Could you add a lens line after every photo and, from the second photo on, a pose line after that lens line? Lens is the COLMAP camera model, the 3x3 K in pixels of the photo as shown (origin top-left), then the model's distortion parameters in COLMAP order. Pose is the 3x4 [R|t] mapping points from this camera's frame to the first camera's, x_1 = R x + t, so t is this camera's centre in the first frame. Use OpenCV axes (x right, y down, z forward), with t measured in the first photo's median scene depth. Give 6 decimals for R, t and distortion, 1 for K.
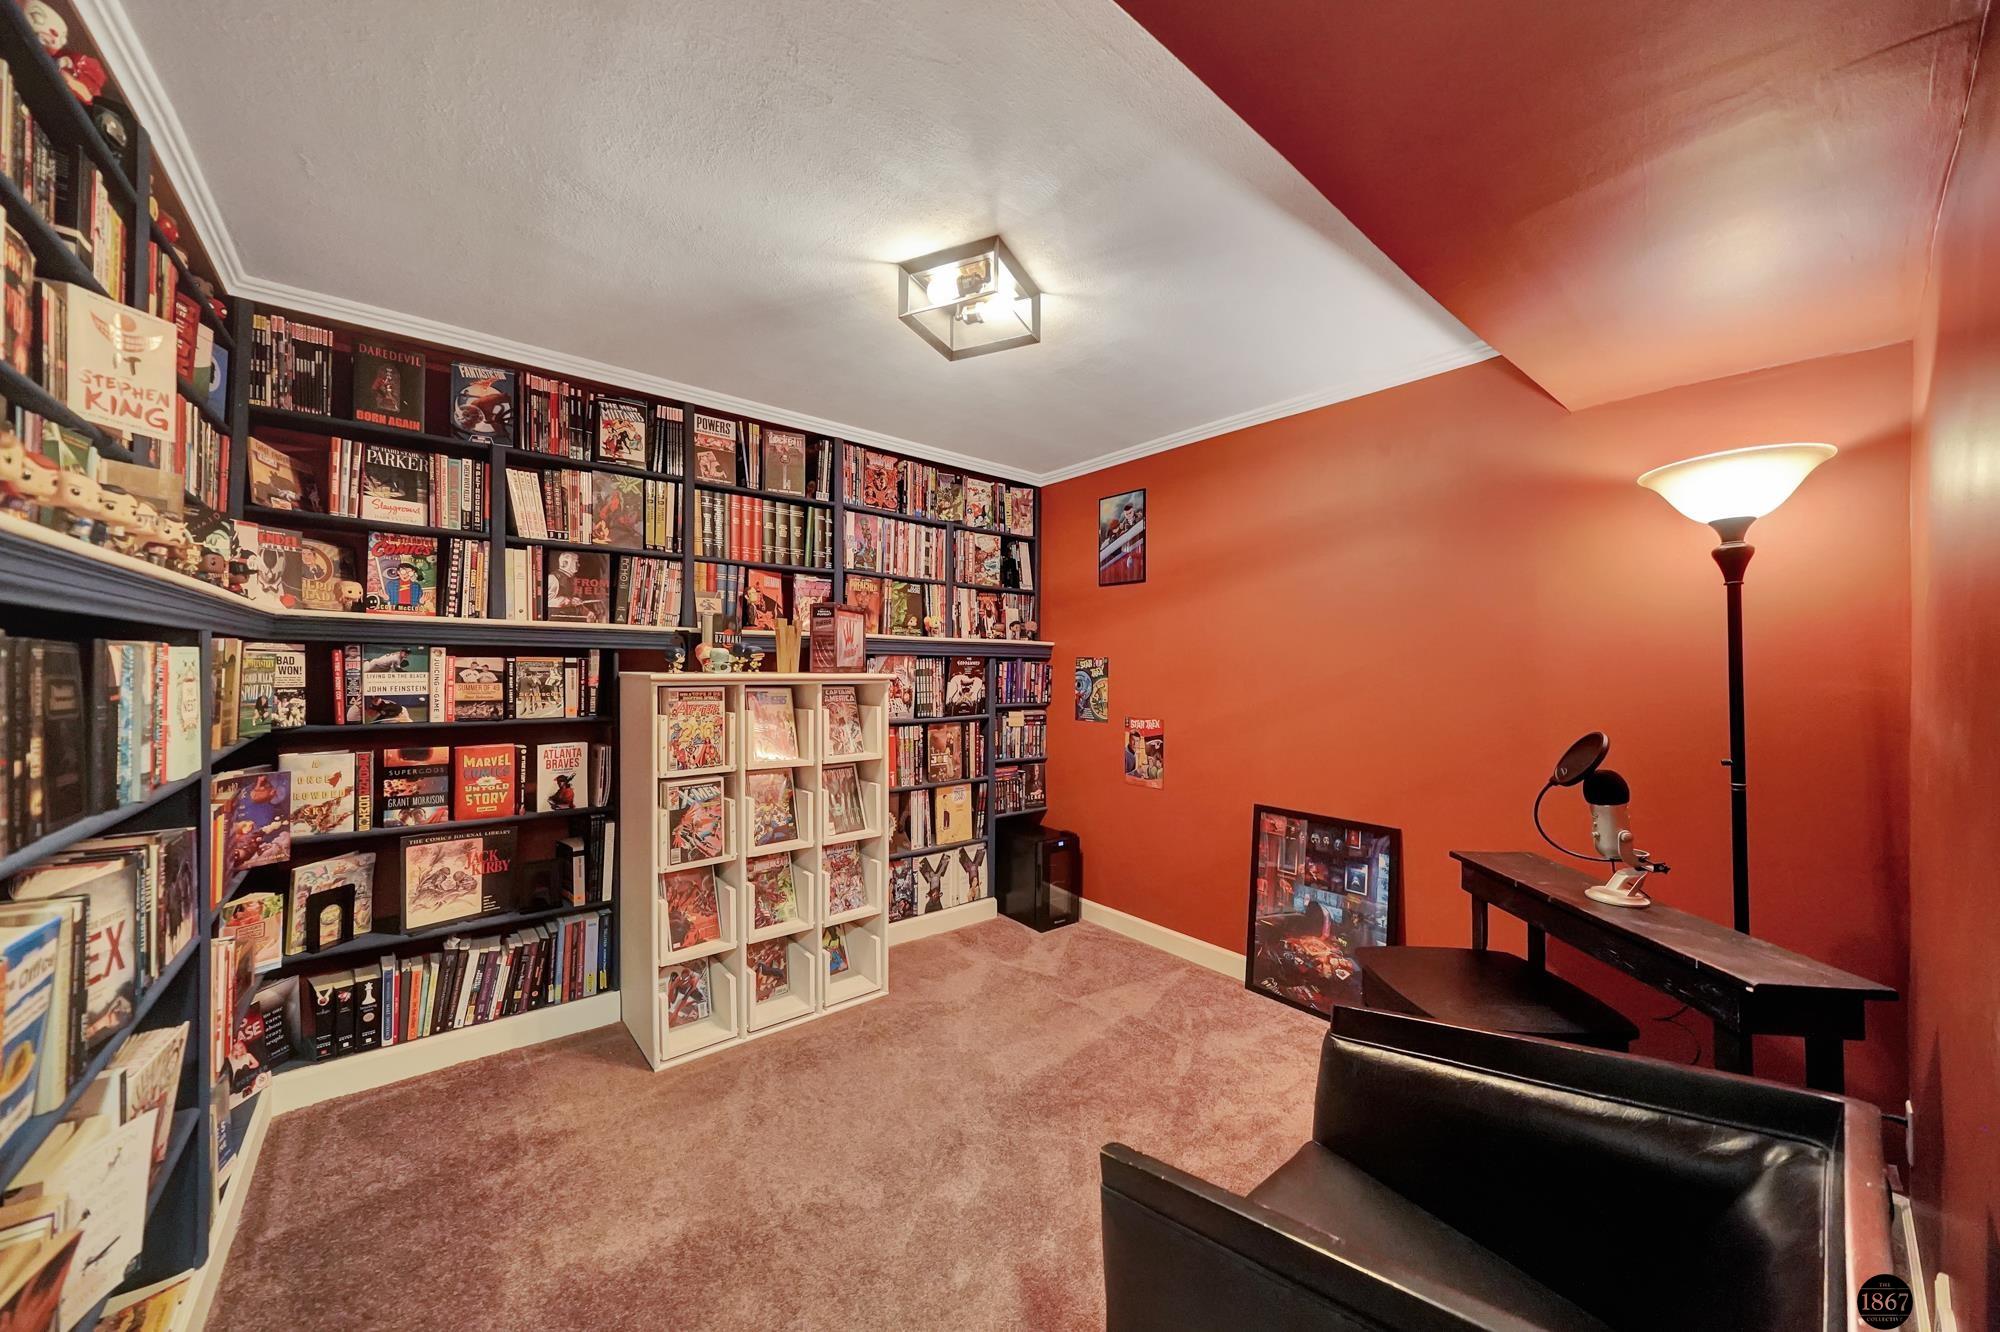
lens RADIAL K [[695.6, 0, 985.5], [0, 695.6, 675.0], [0, 0, 1]] dist [-0.003260, -0.000480]
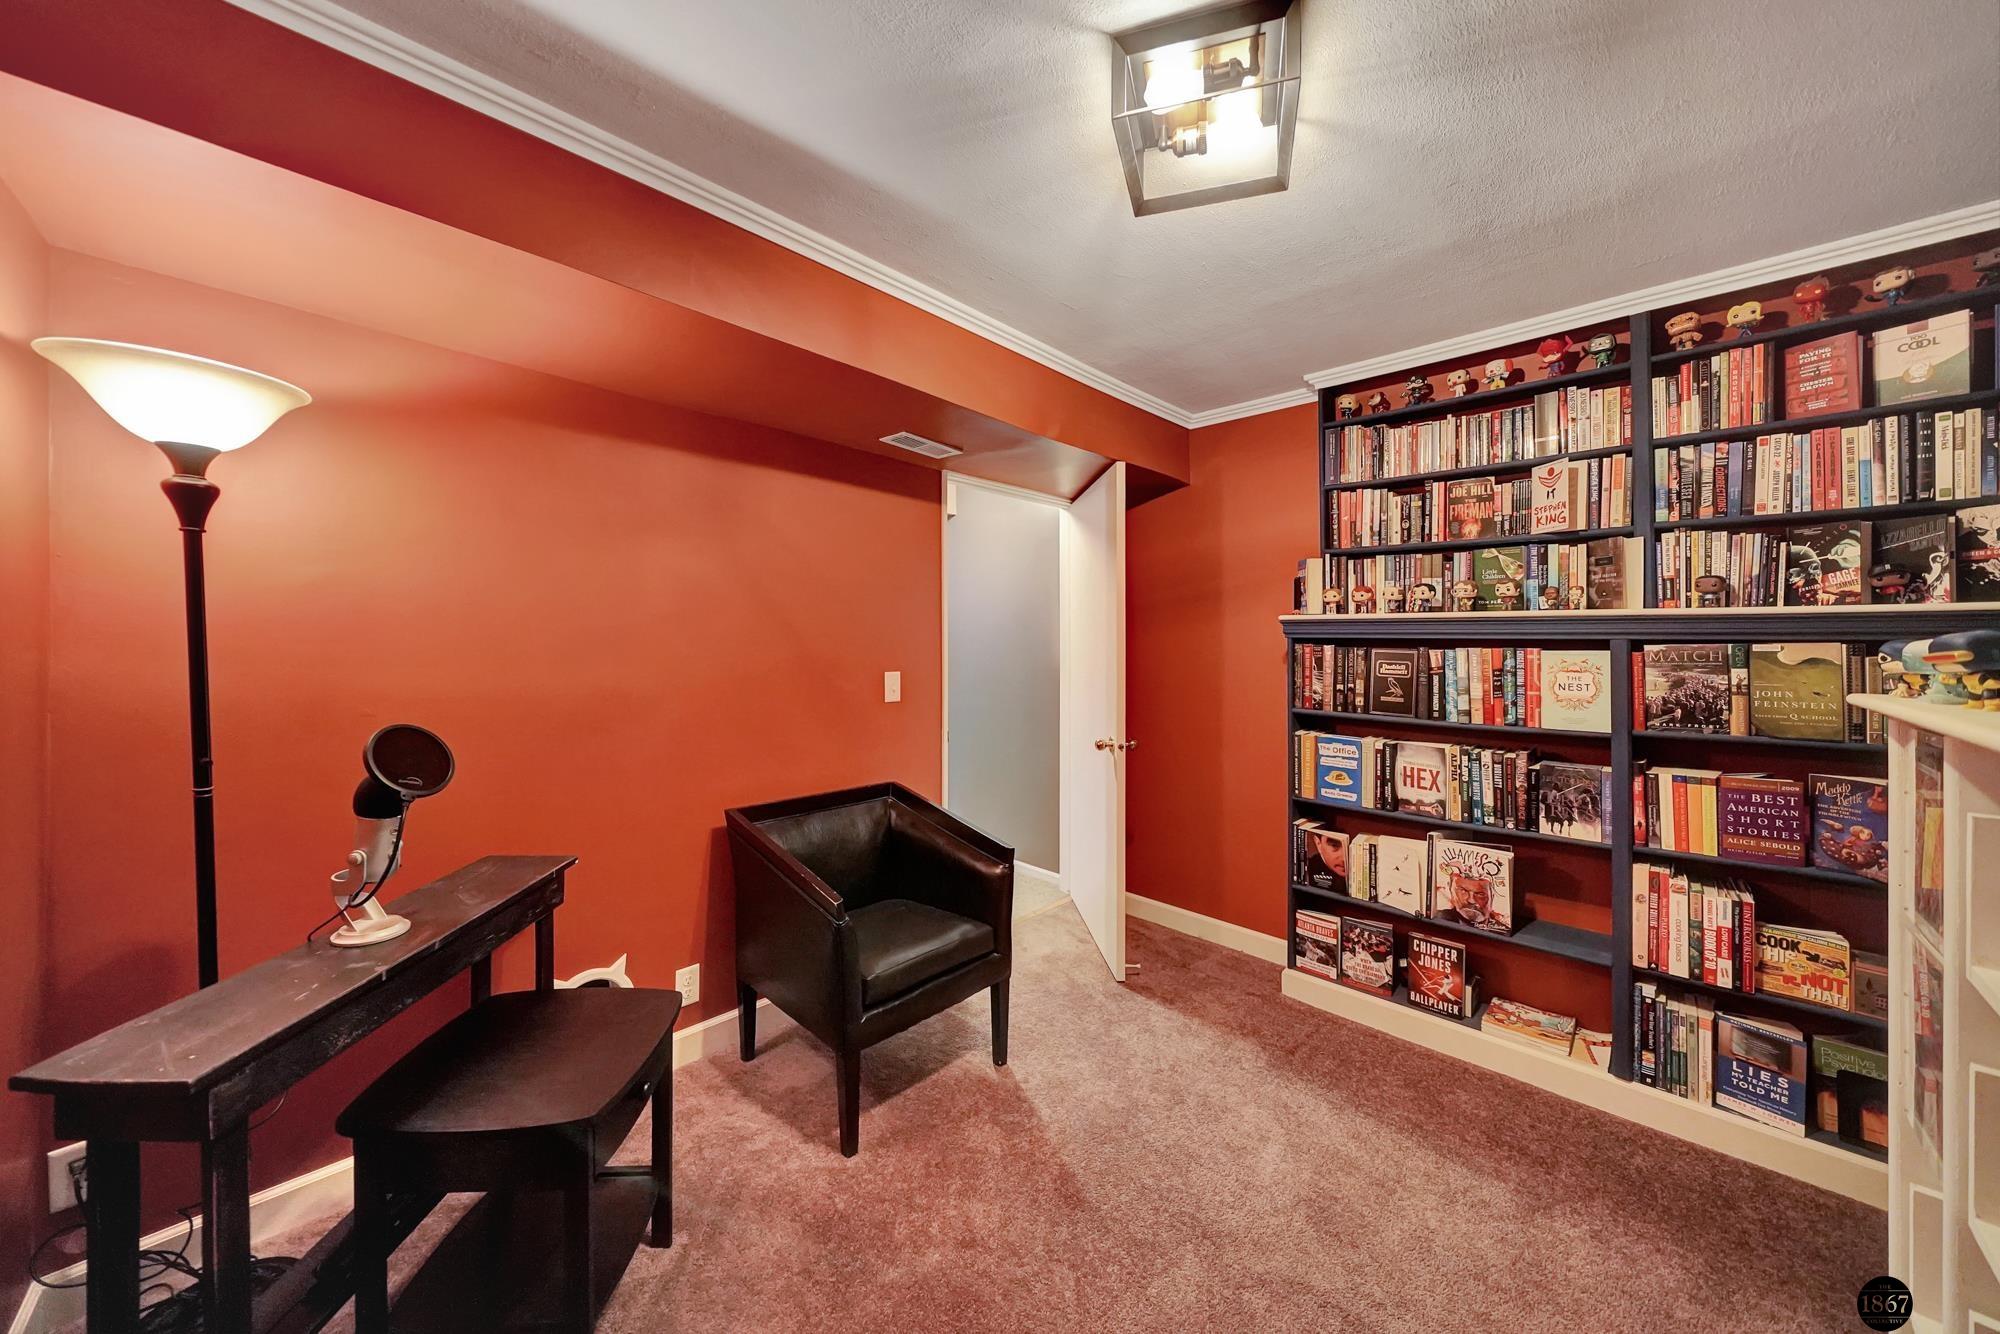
lens RADIAL K [[695.6, 0, 993.3], [0, 695.6, 653.1], [0, 0, 1]] dist [-0.003260, -0.000480]
pose [[-0.107075, -0.008173, 0.994217, 0.224449], [0.001950, 0.999963, 0.008431, -0.001256], [-0.994249, 0.002841, -0.107055, 0.202081]]
